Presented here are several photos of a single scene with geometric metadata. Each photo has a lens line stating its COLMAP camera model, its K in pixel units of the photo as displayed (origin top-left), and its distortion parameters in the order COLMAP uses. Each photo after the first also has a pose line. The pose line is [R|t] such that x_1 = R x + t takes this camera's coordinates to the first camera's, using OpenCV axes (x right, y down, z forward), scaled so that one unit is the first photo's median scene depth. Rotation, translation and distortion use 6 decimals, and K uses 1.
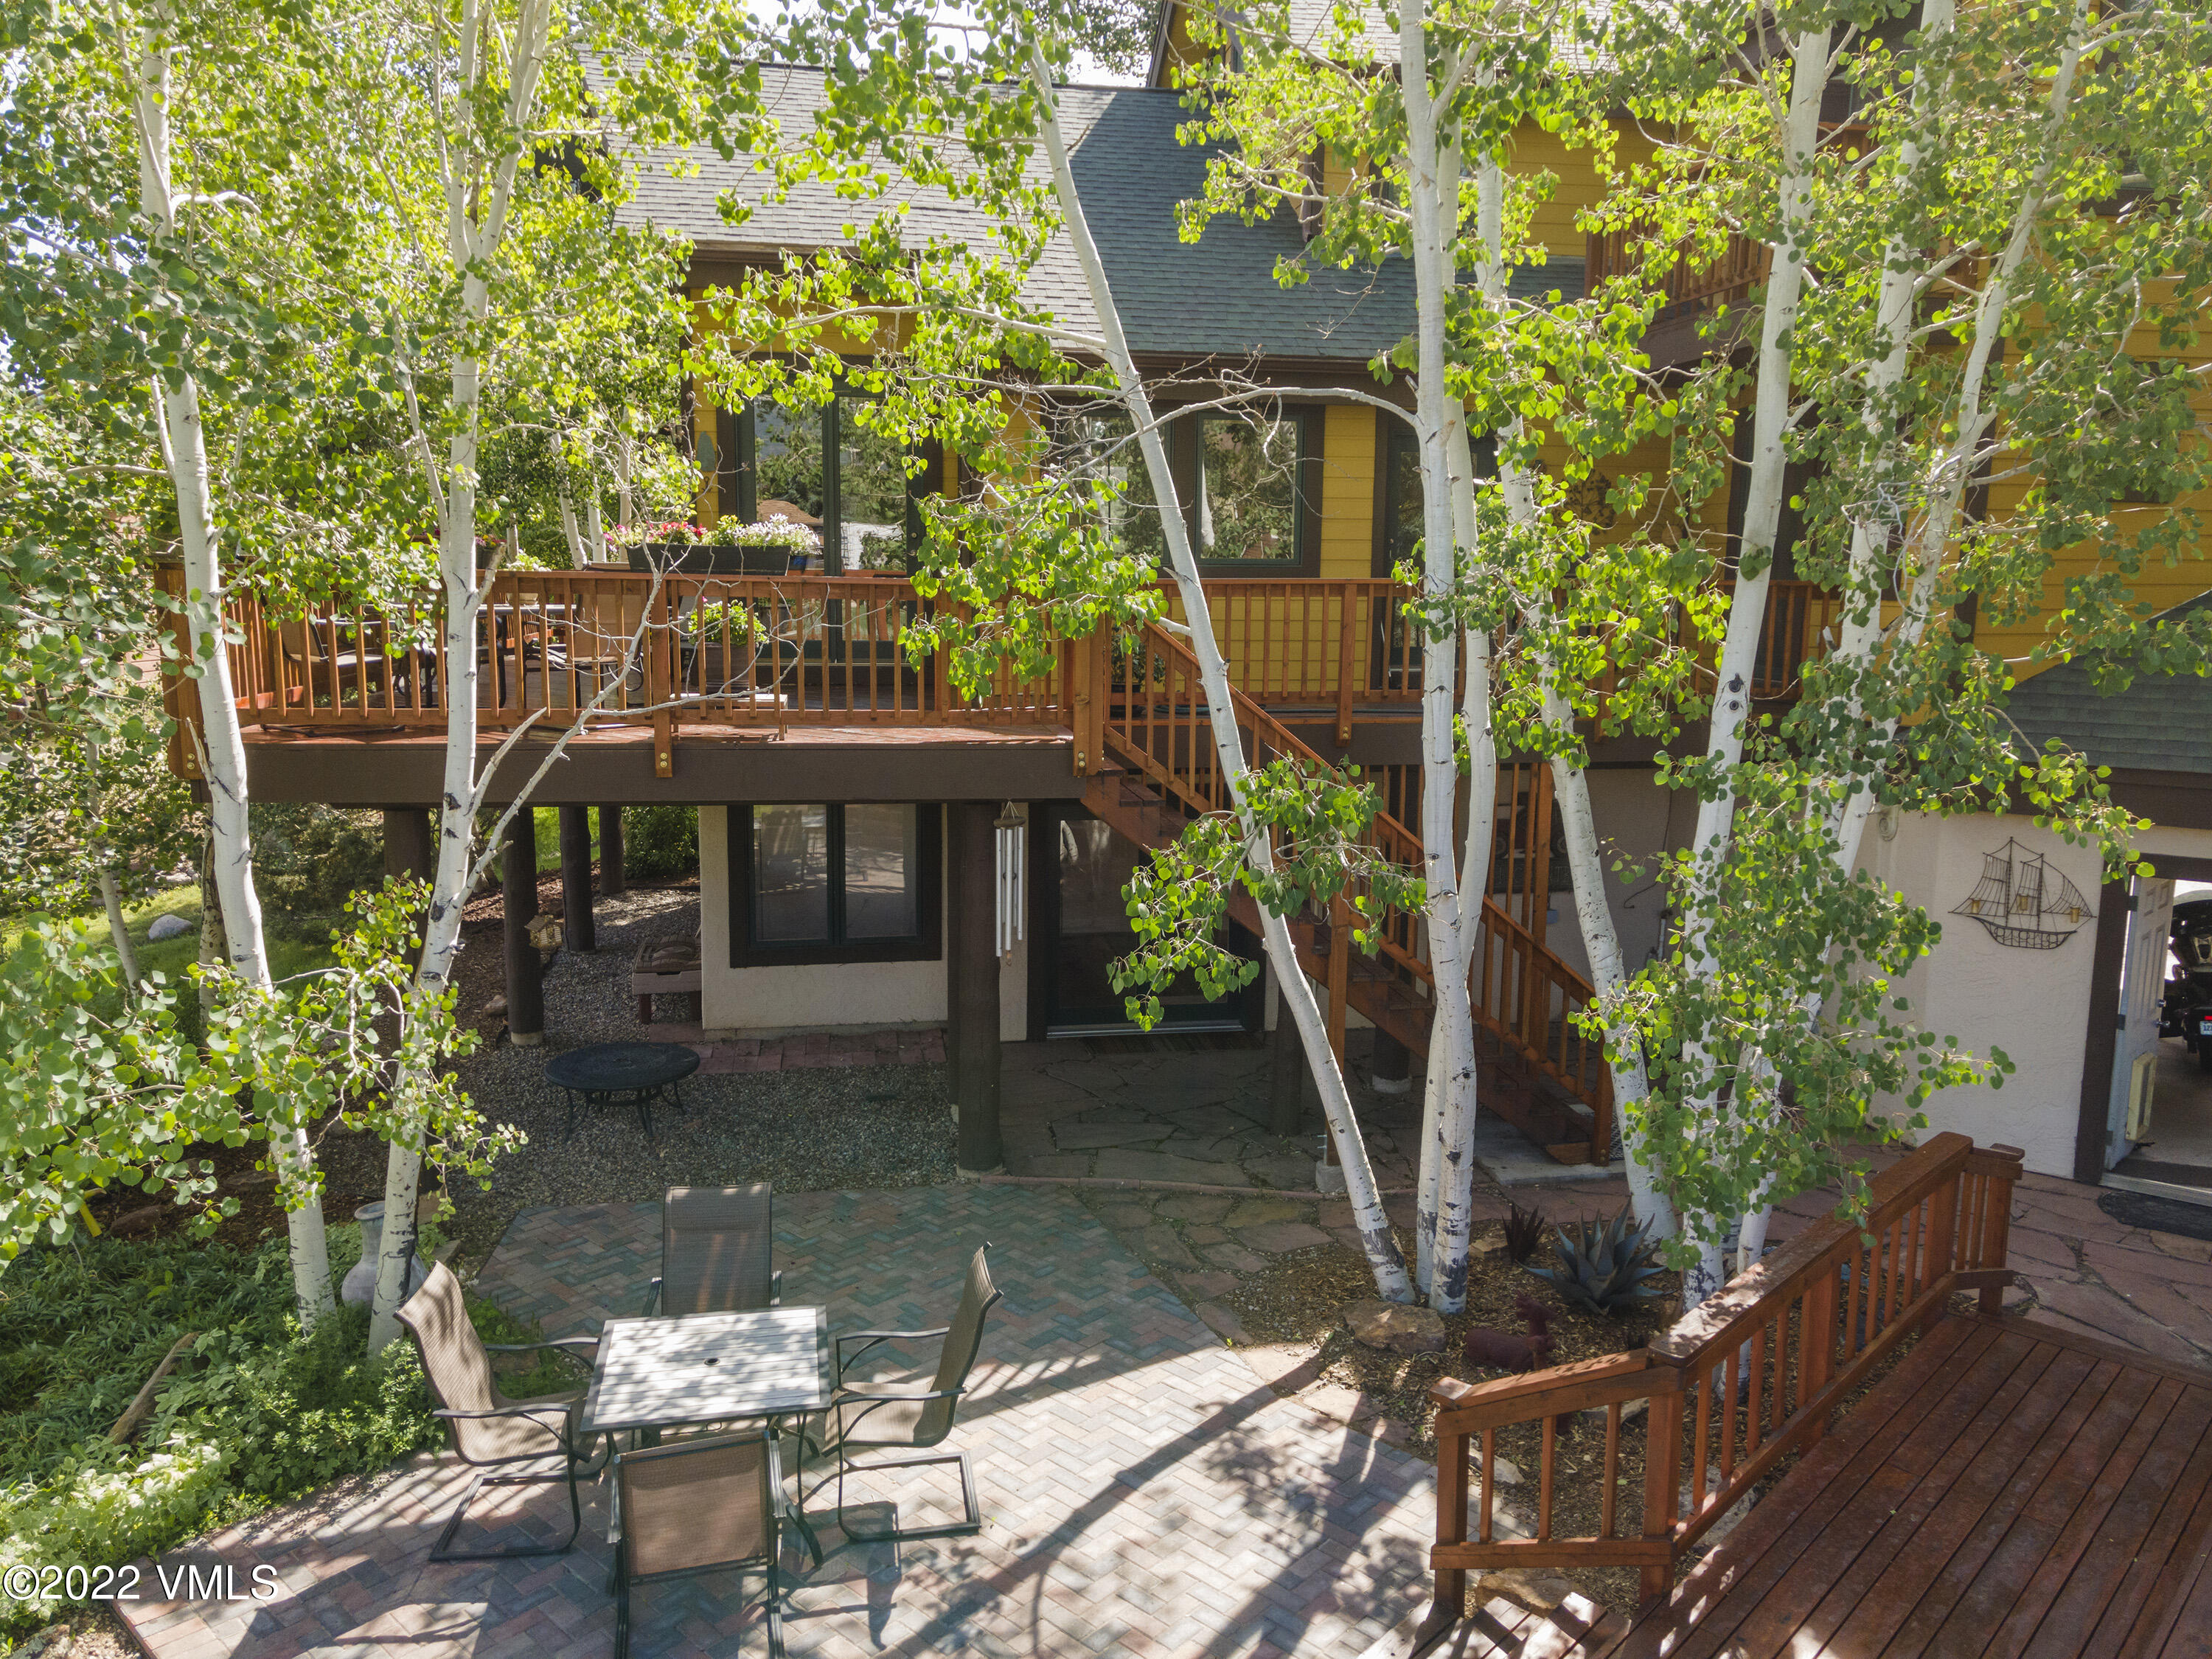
lens RADIAL K [[1611.1, 0, 1107.5], [0, 1611.1, 821.8], [0, 0, 1]] dist [0.044216, -0.001687]
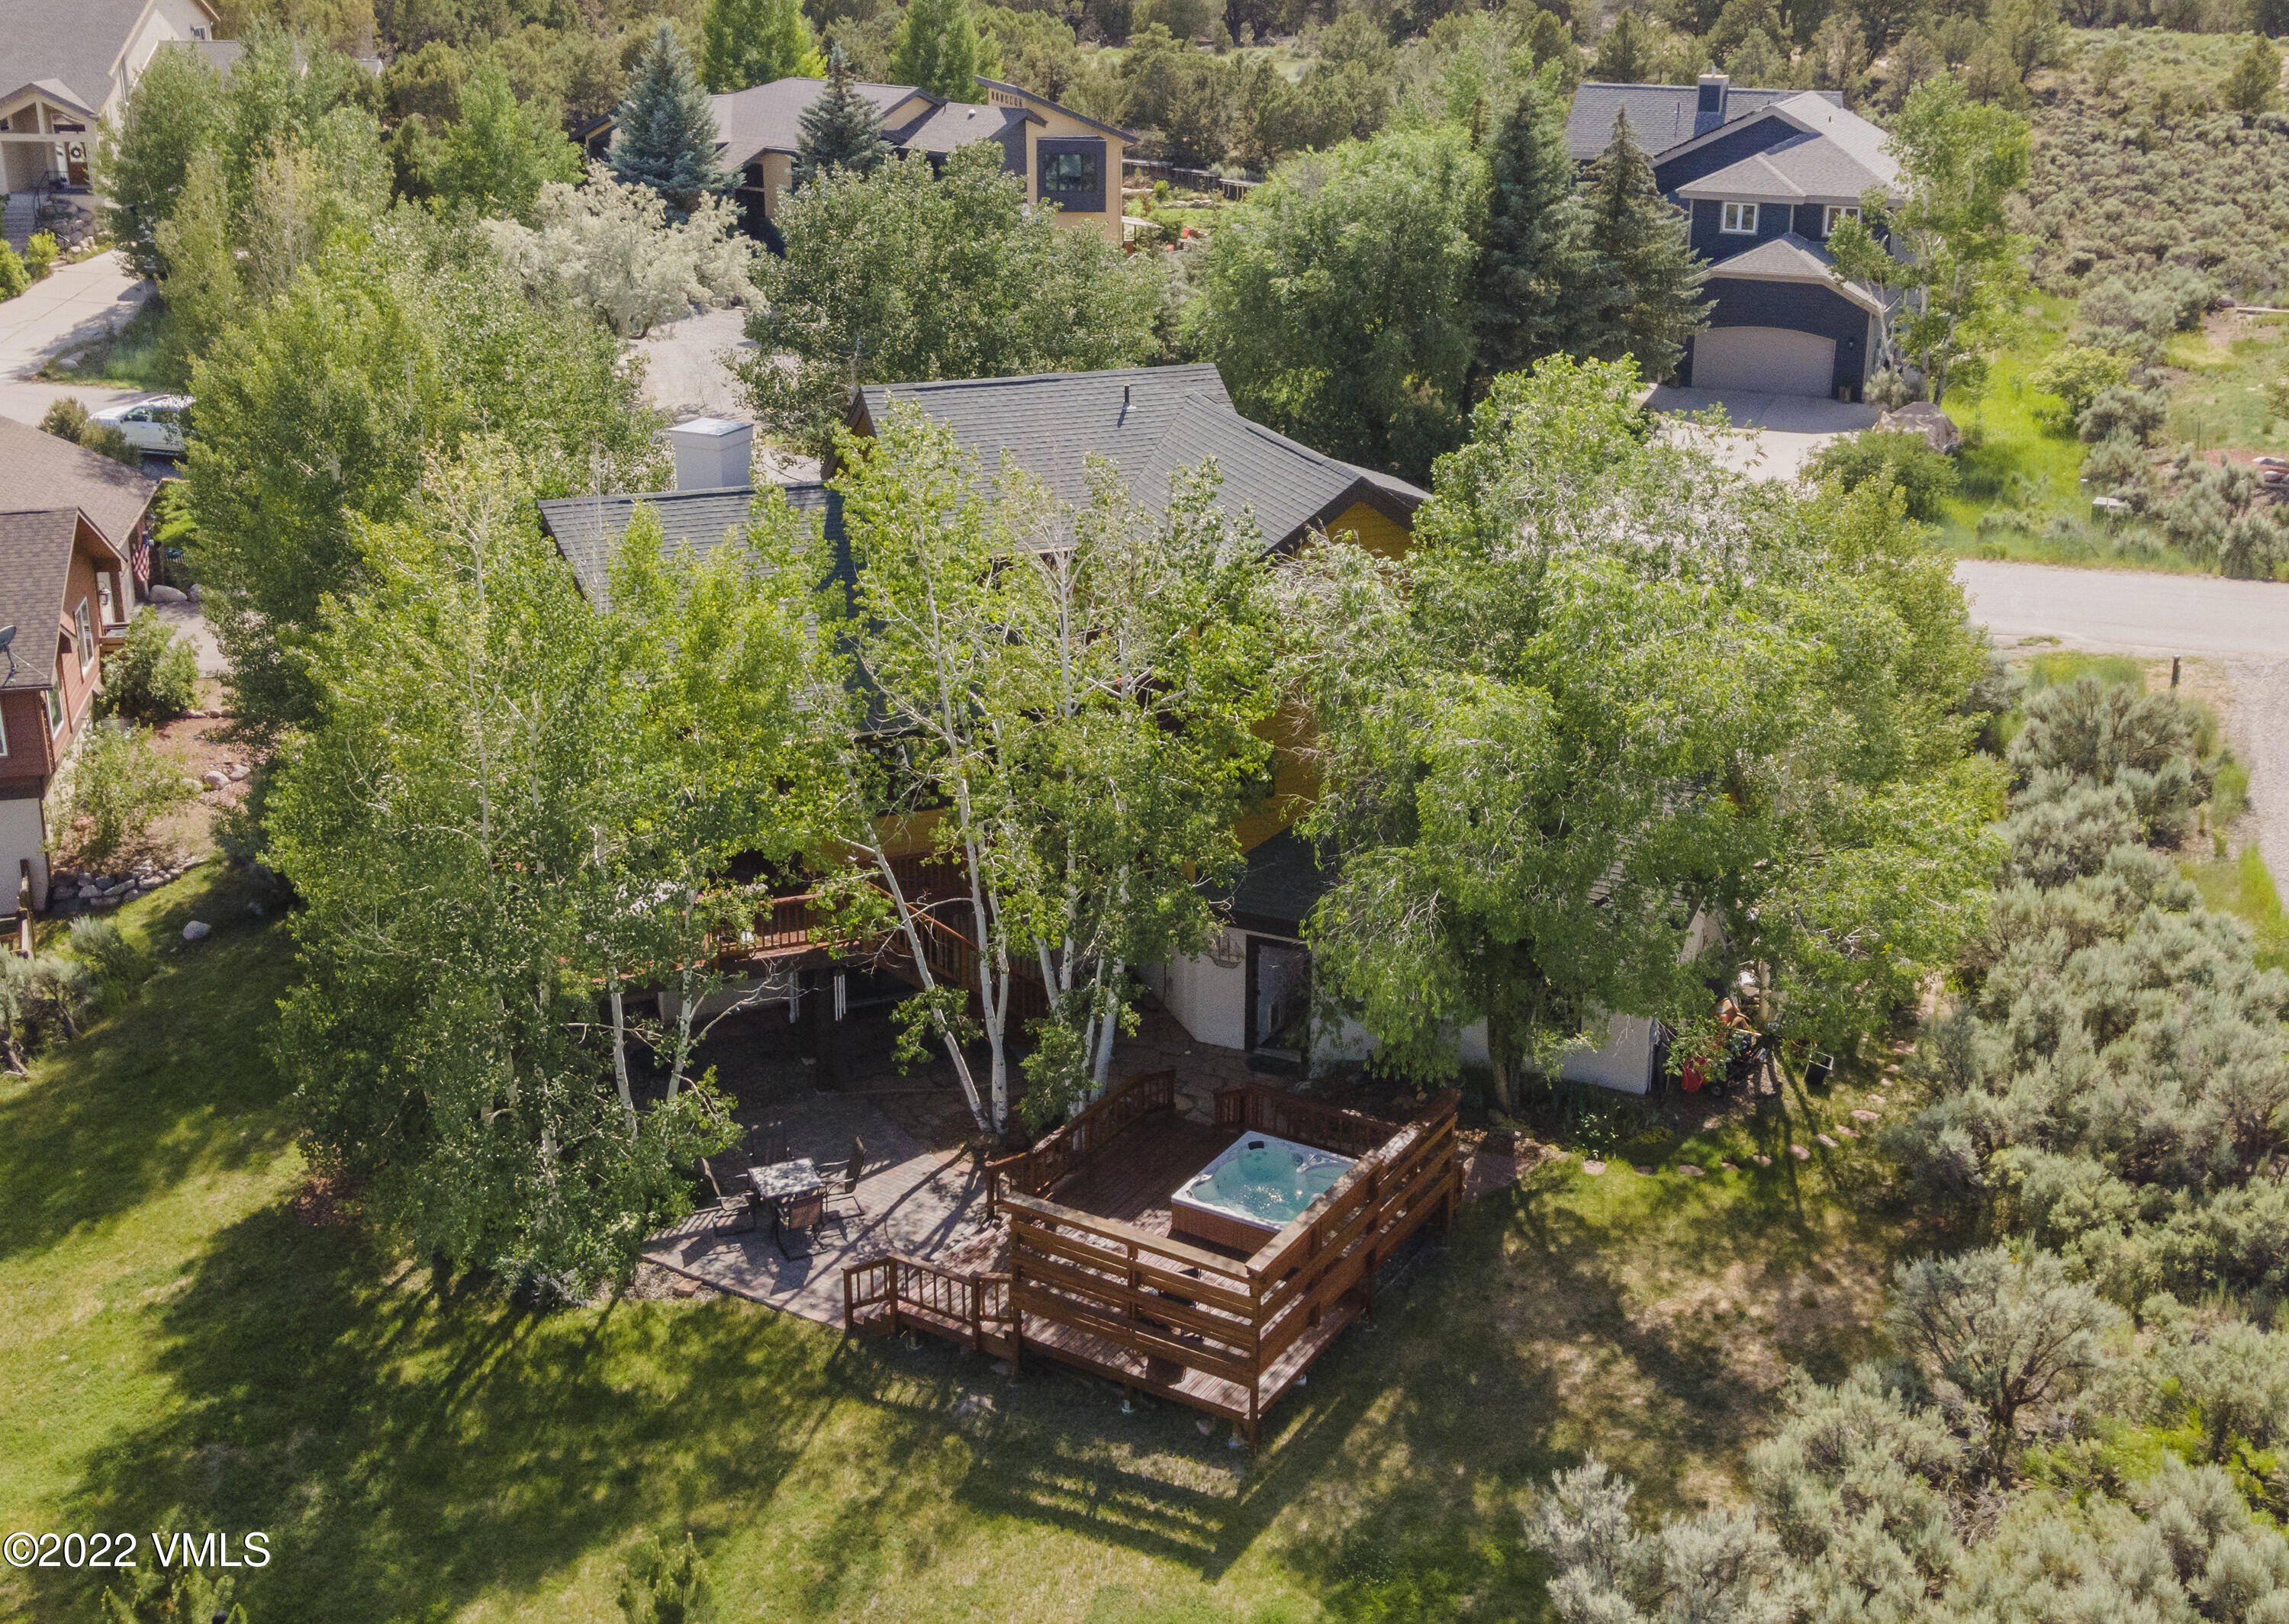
lens RADIAL K [[2463.3, 0, 1186.1], [0, 2463.3, 603.7], [0, 0, 1]] dist [0.021797, -0.000731]
pose [[0.977723, -0.061490, 0.200693, -0.345846], [0.033187, 0.989388, 0.141458, -1.434773], [-0.207261, -0.131647, 0.969387, -3.707749]]
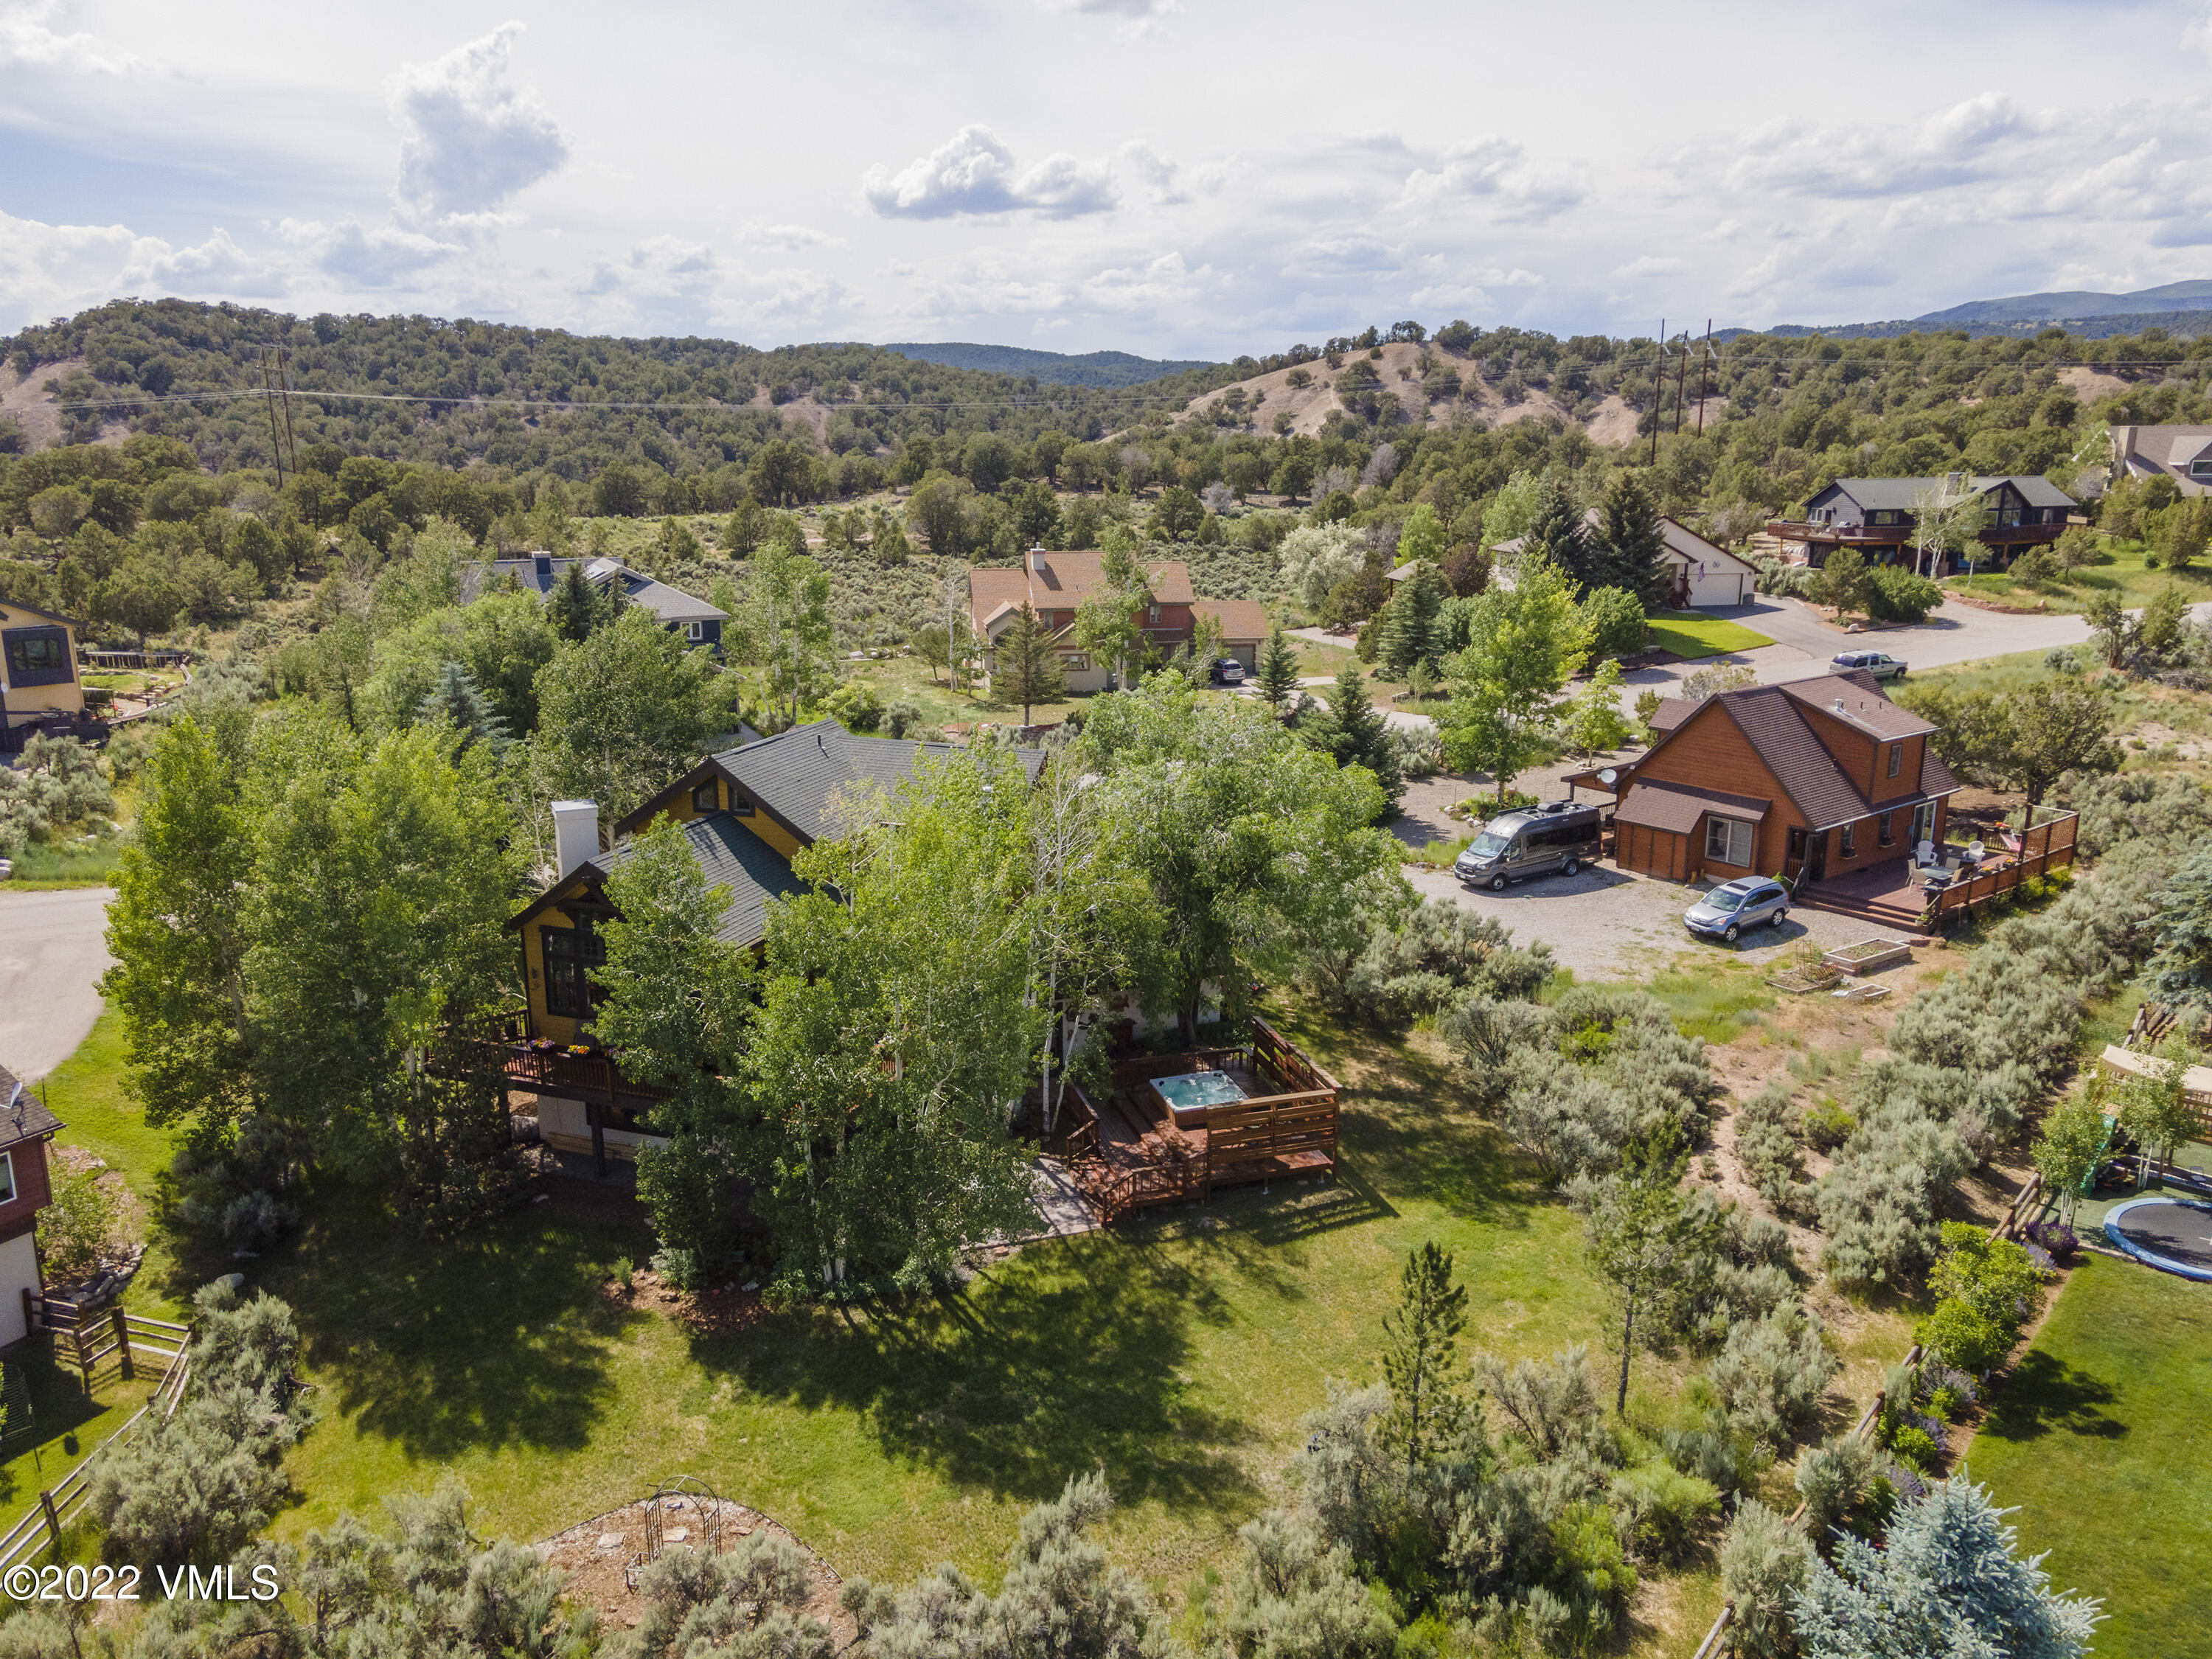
lens RADIAL K [[1602.7, 0, 1107.9], [0, 1602.7, 827.8], [0, 0, 1]] dist [0.039325, 0.012359]
pose [[0.486833, -0.213438, 0.847017, -4.296731], [0.124510, 0.976742, 0.174564, -1.750966], [-0.864575, 0.020478, 0.502086, -2.191625]]
